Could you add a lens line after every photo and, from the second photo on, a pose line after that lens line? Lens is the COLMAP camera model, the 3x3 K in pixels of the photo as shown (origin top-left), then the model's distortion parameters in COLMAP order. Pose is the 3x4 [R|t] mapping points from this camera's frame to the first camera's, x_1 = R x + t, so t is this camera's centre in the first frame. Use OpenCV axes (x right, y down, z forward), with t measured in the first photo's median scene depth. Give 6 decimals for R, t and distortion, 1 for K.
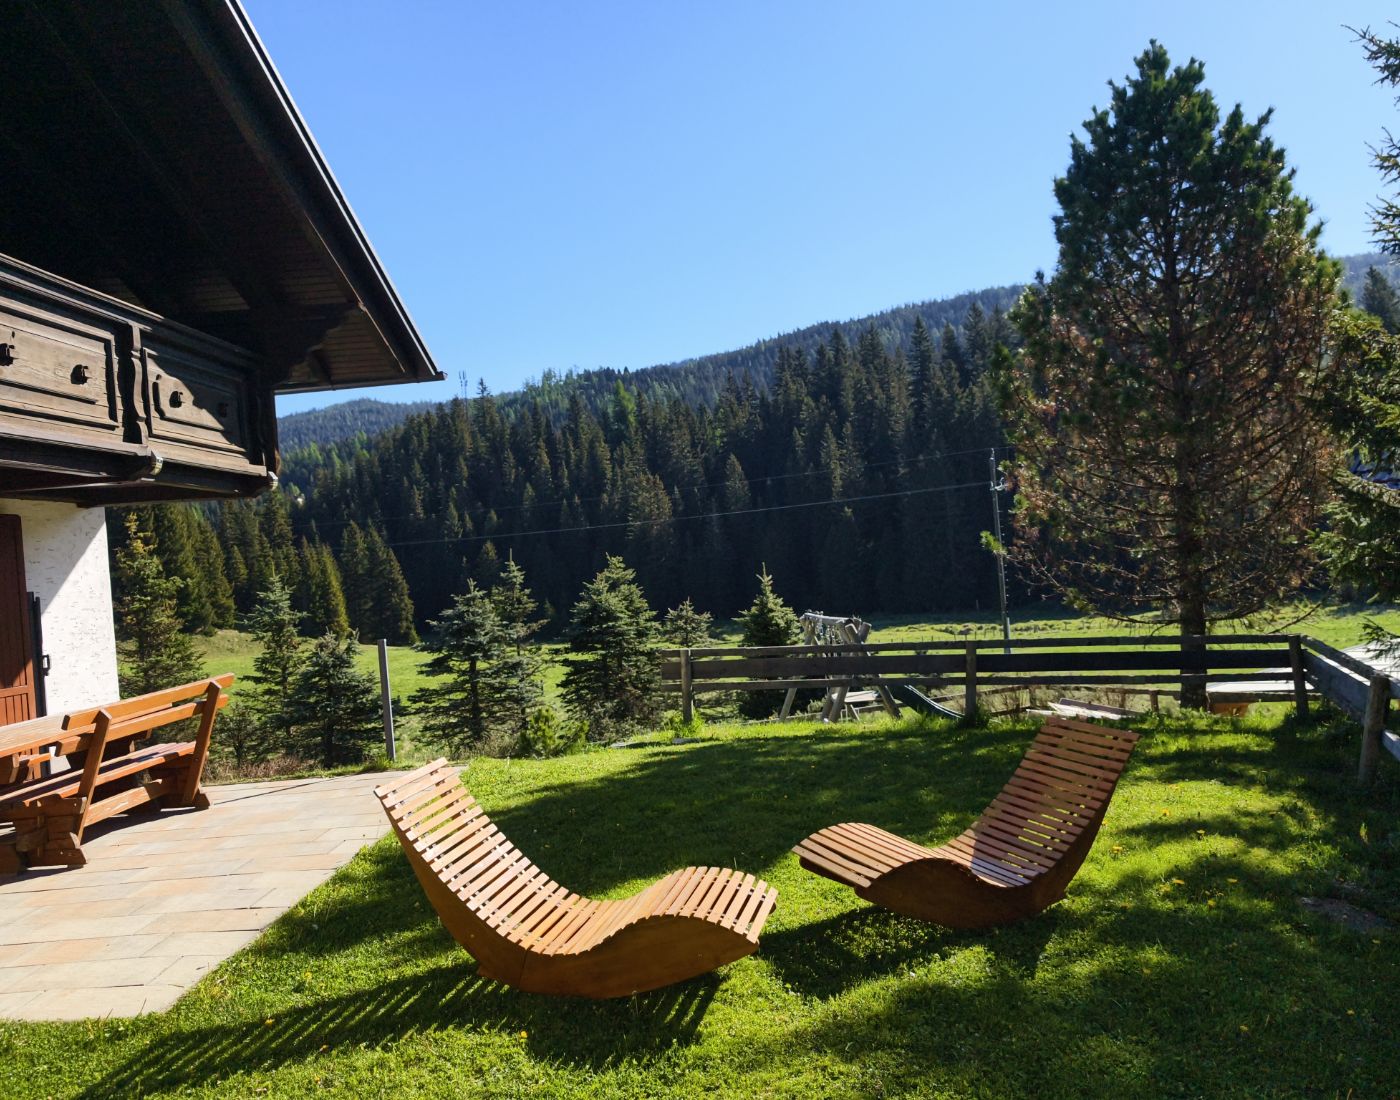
lens RADIAL K [[1100.5, 0, 702.4], [0, 1100.5, 533.9], [0, 0, 1]] dist [0.063125, -0.004272]
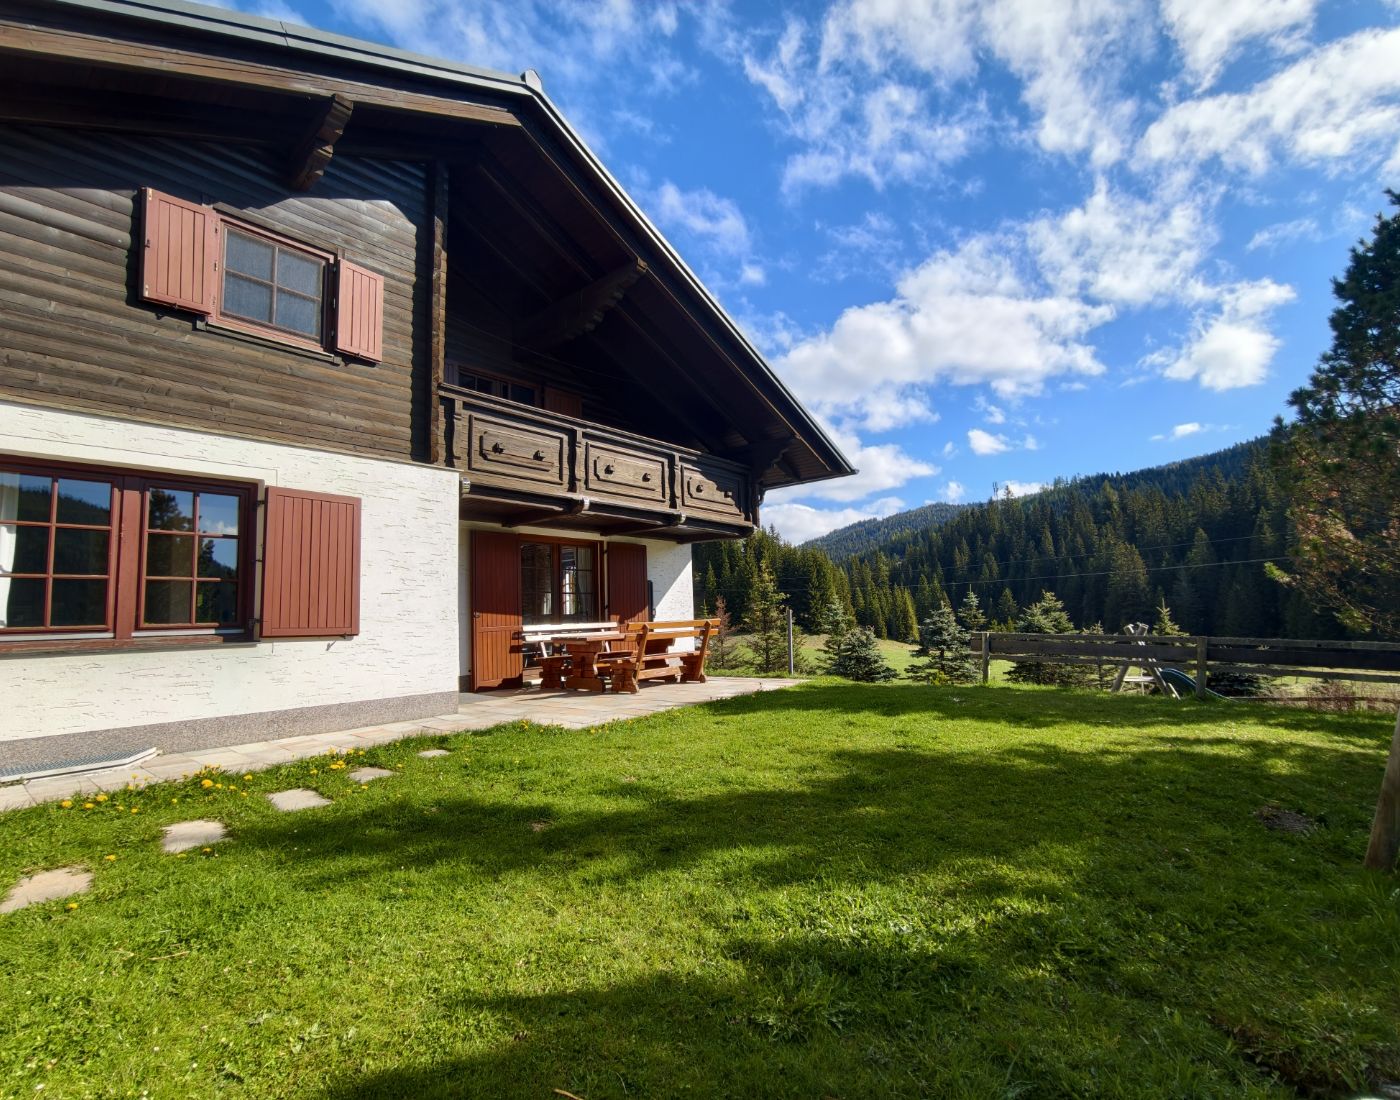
lens RADIAL K [[665.8, 0, 733.8], [0, 665.8, 564.9], [0, 0, 1]] dist [0.001408, 0.000160]
pose [[0.819729, 0.003730, -0.572739, 0.104679], [-0.021963, 0.999448, -0.024926, 0.018339], [0.572330, 0.033011, 0.819358, 0.006229]]
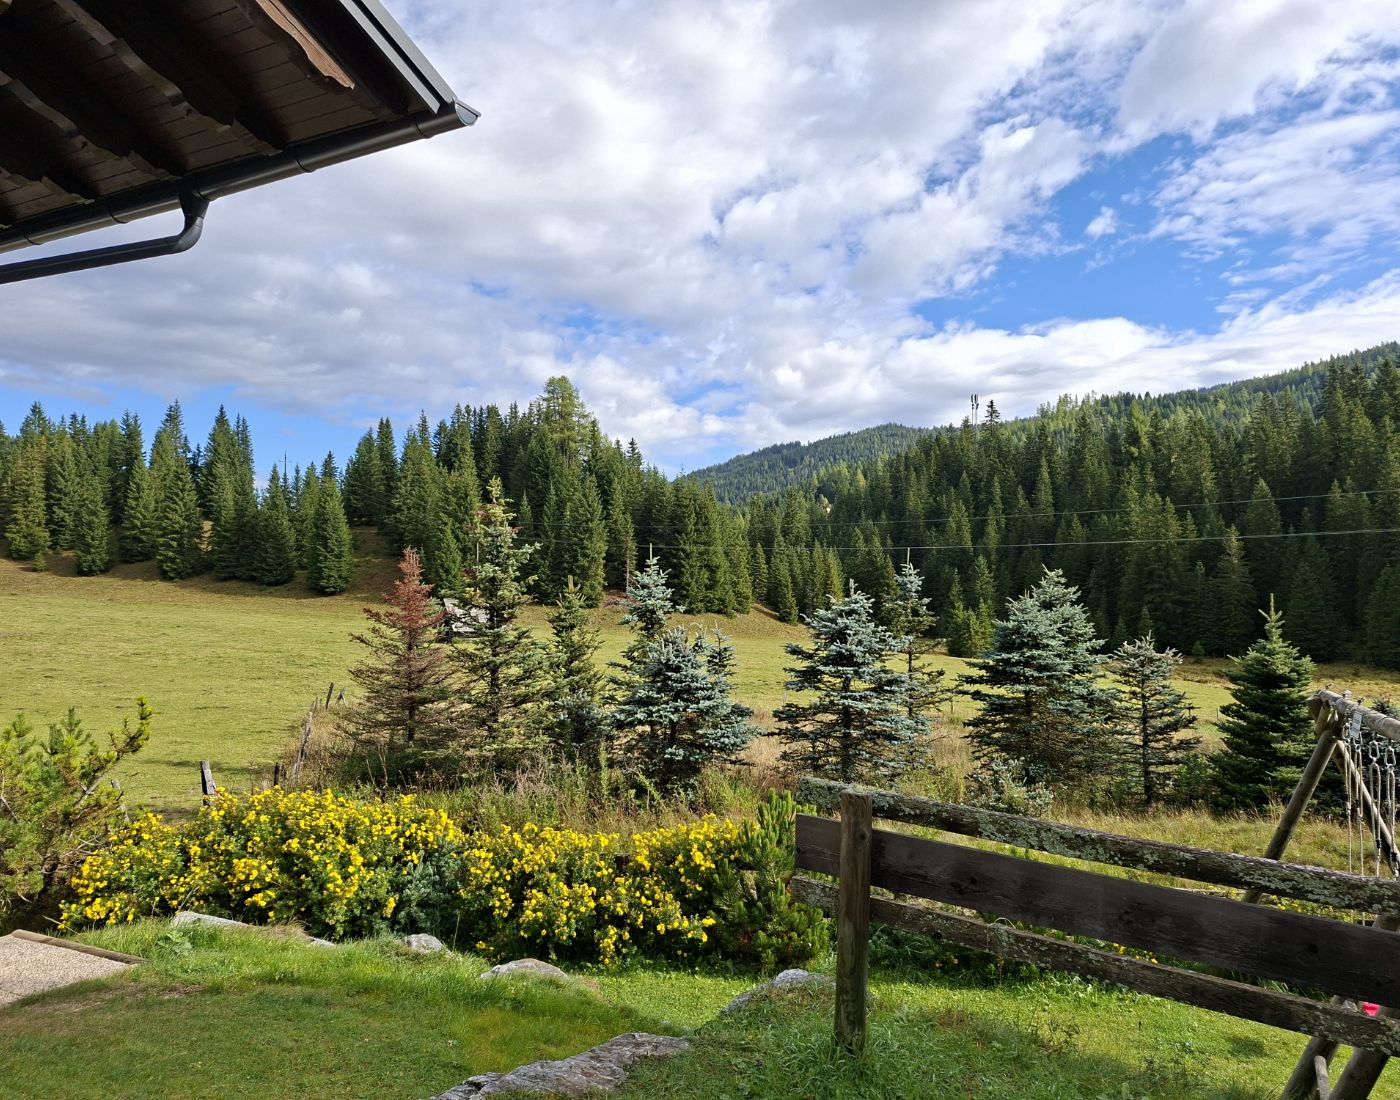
lens RADIAL K [[953.7, 0, 700.0], [0, 953.7, 550.0], [0, 0, 1]] dist [0.022482, -0.061920]
pose [[0.871926, 0.068491, -0.484824, 0.033064], [-0.068588, 0.997490, 0.017564, 0.014502], [0.484811, 0.017939, 0.874435, 0.328474]]
